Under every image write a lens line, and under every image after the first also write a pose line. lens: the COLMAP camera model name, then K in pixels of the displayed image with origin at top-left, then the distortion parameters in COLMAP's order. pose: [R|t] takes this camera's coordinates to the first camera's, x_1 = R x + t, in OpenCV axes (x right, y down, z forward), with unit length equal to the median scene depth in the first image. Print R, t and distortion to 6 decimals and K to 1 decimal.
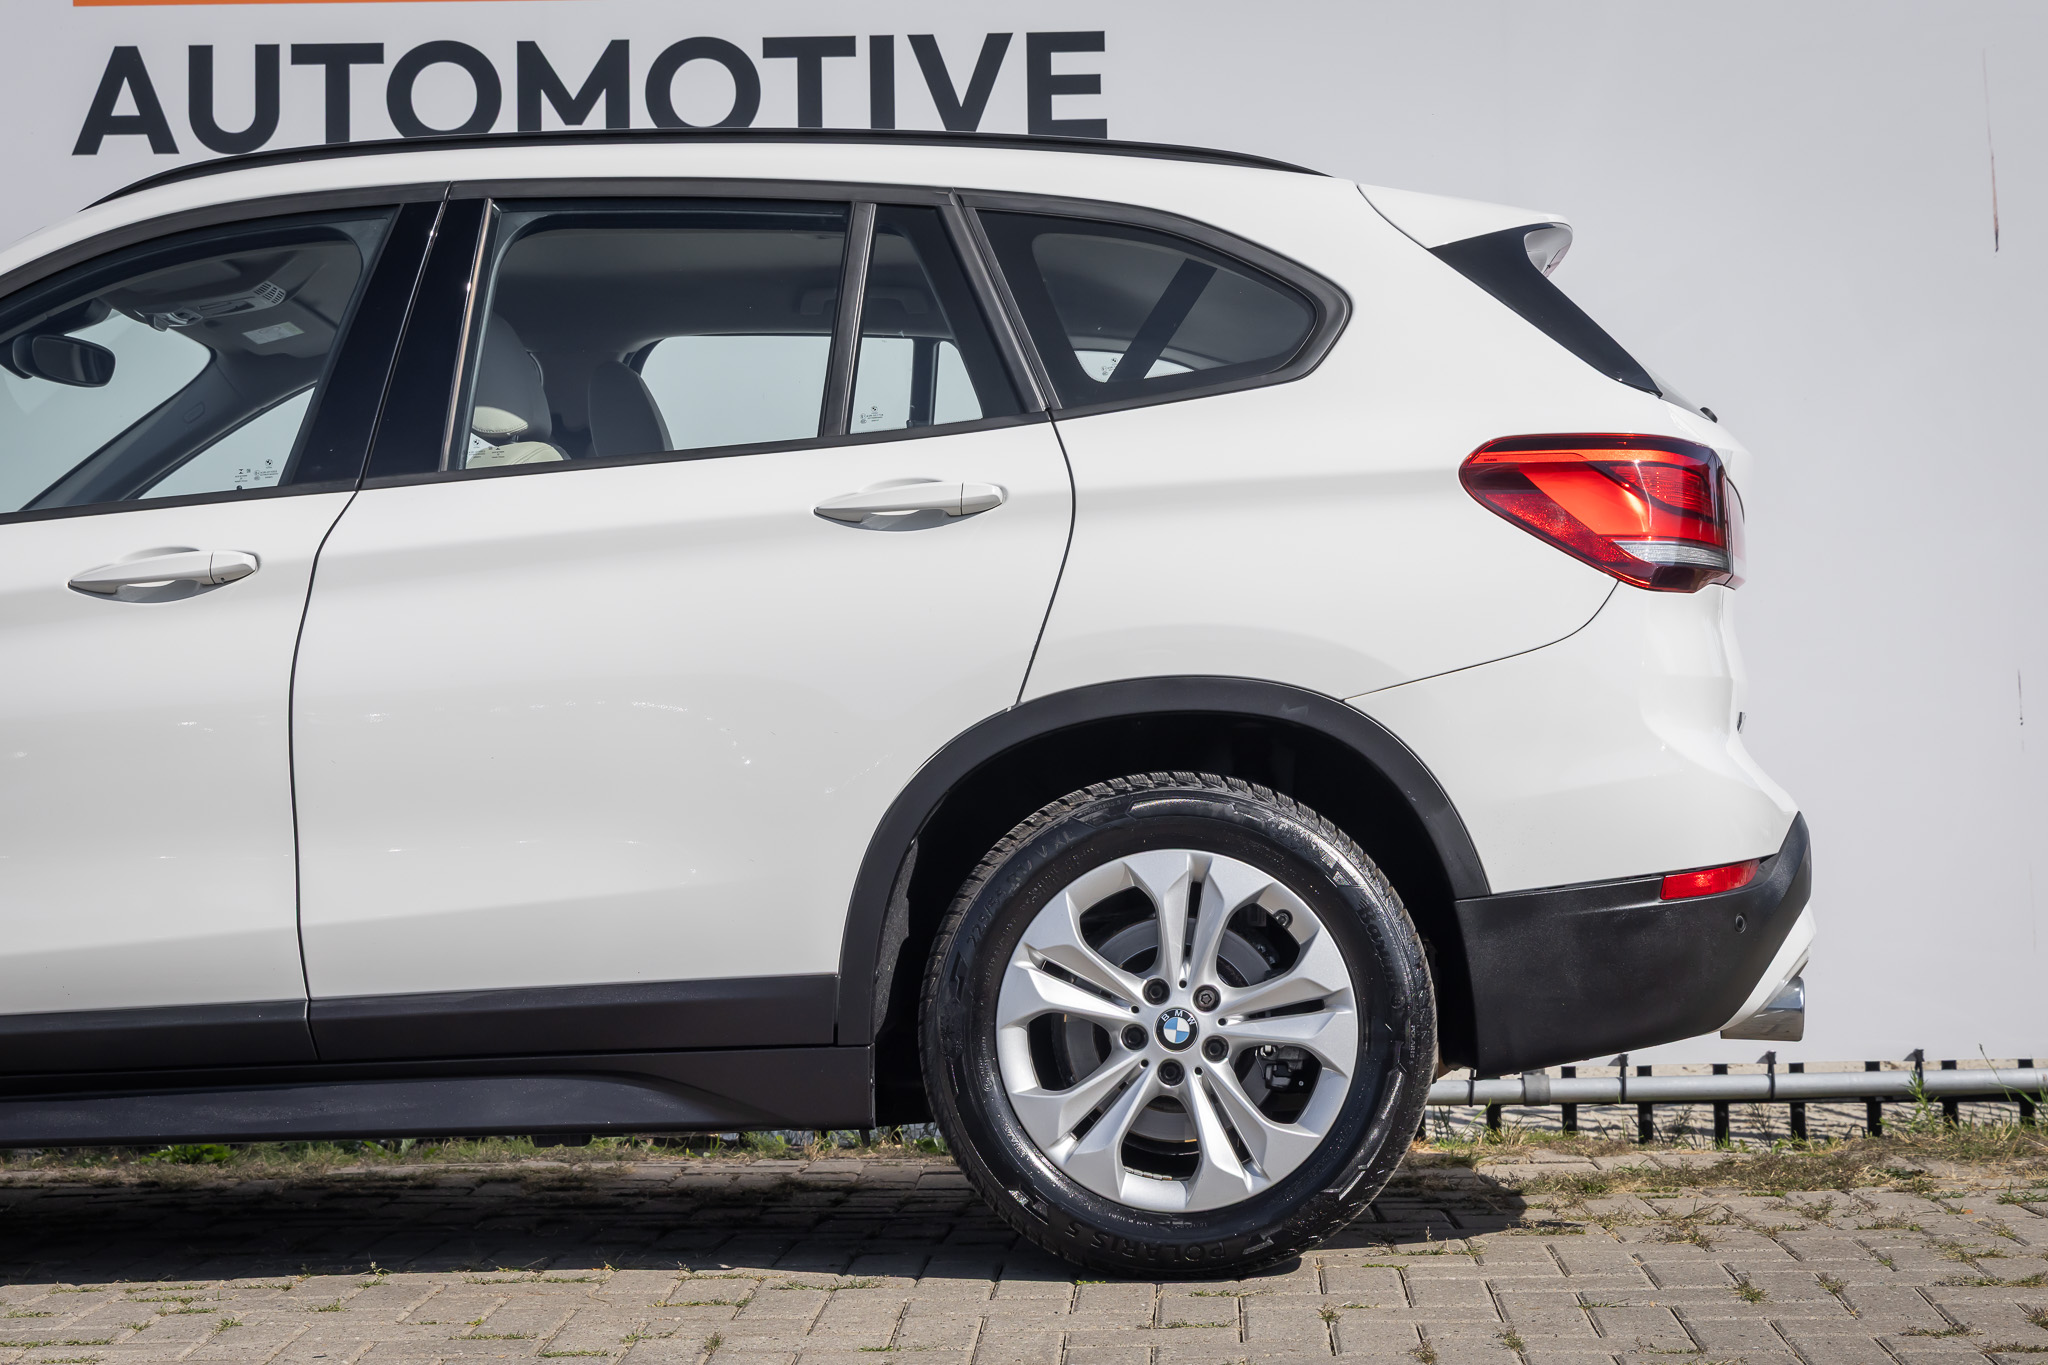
lens RADIAL K [[3744.8, 0, 1023.4], [0, 3744.8, 677.7], [0, 0, 1]] dist [0.019077, 0.000000]
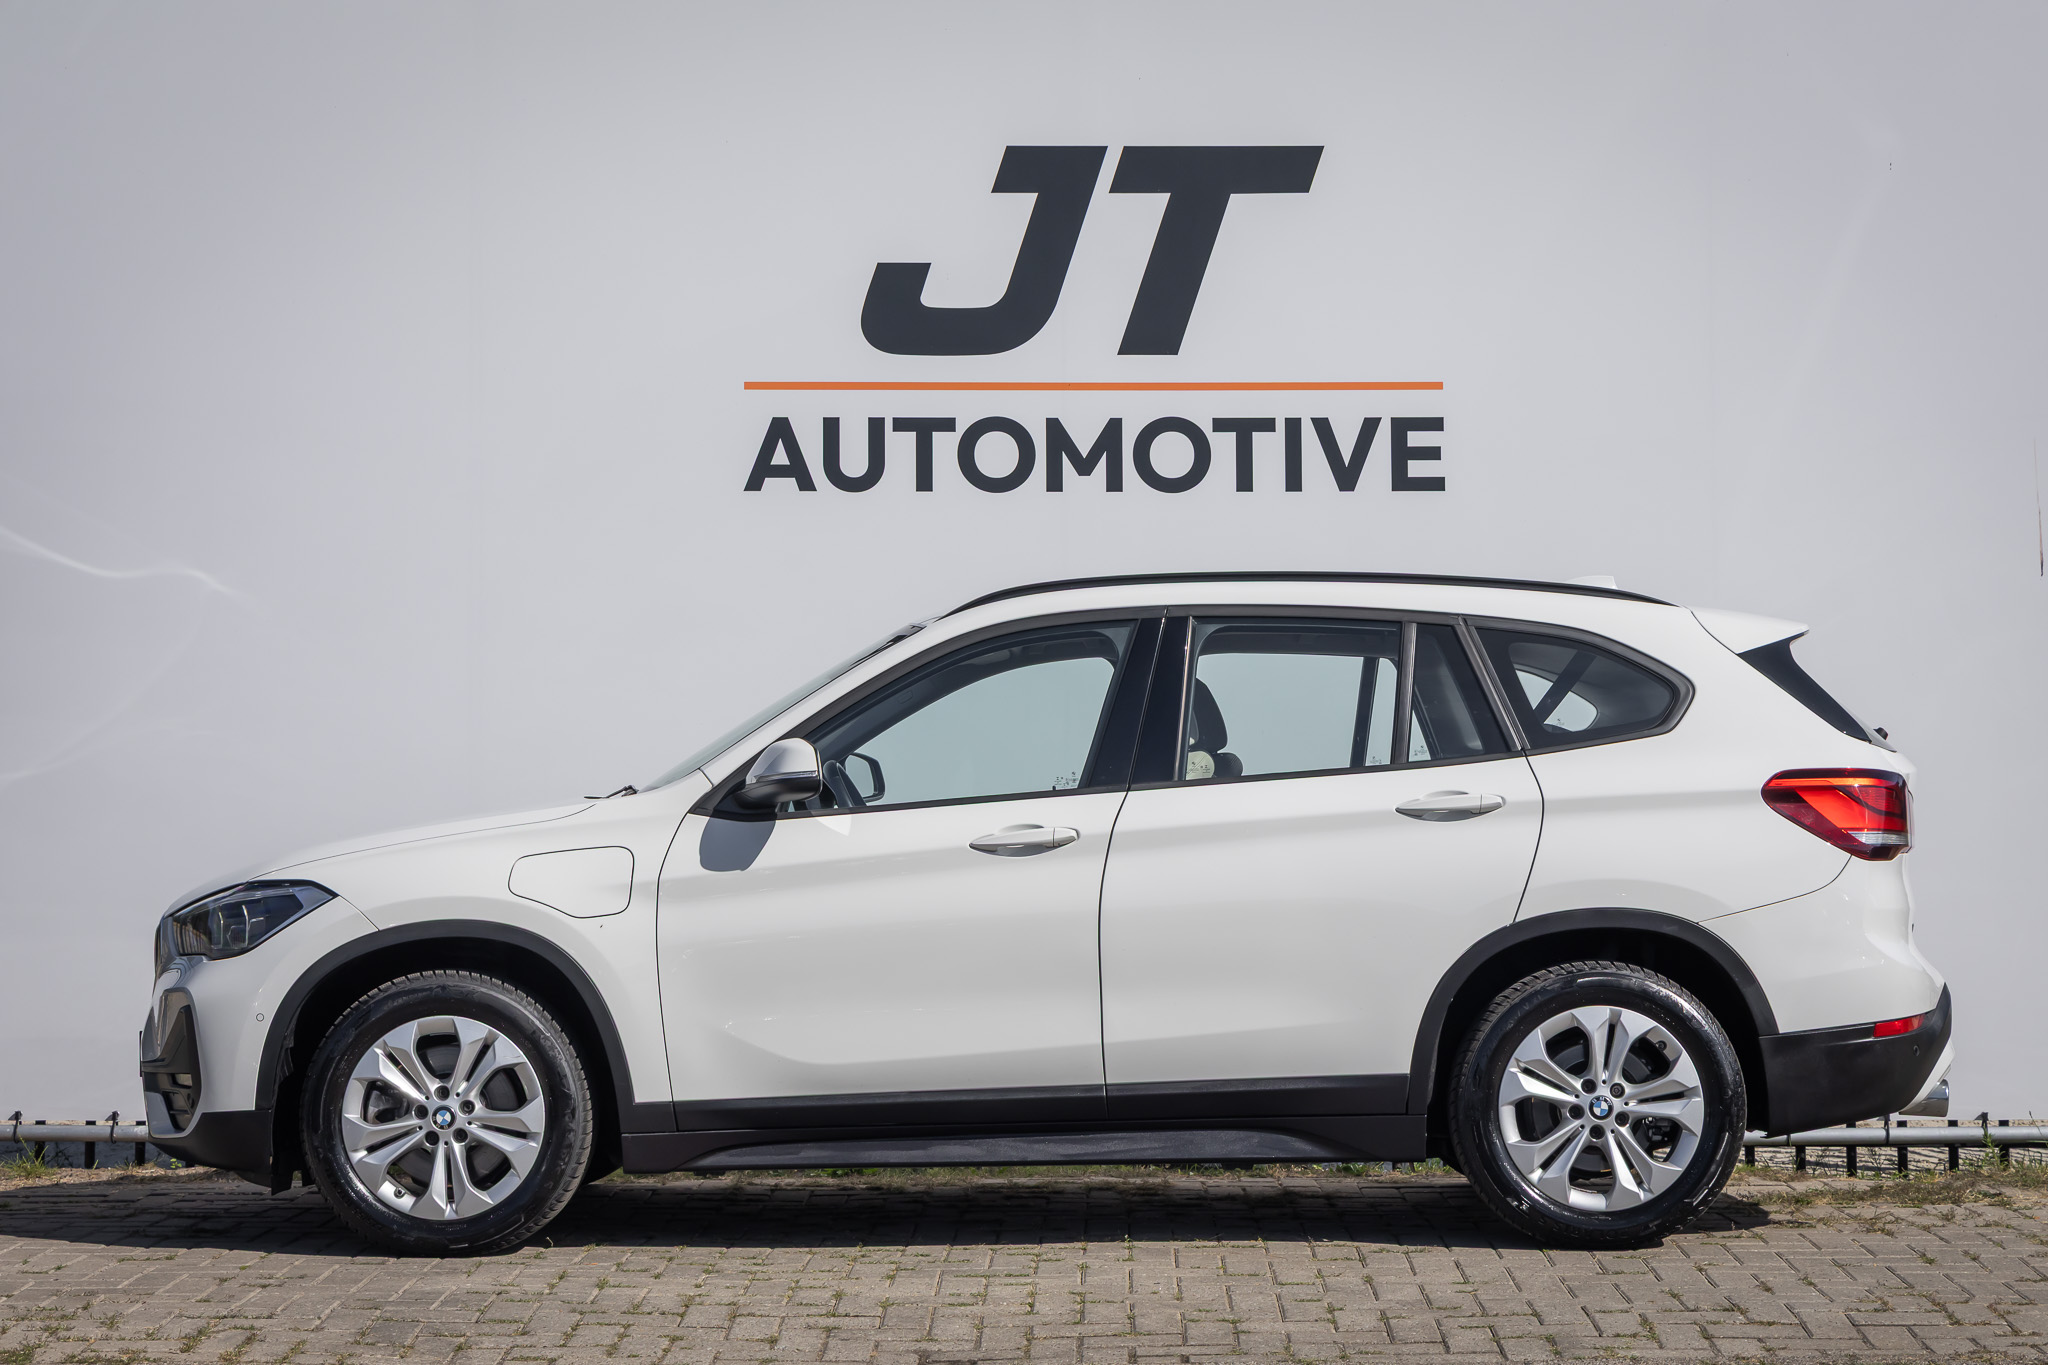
lens RADIAL K [[3826.7, 0, 1036.3], [0, 3826.7, 680.2], [0, 0, 1]] dist [0.017263, 0.000000]
pose [[0.999718, 0.013613, 0.019451, -0.254328], [-0.013593, 0.999907, -0.001189, -0.098574], [-0.019466, 0.000924, 0.999810, -0.773036]]
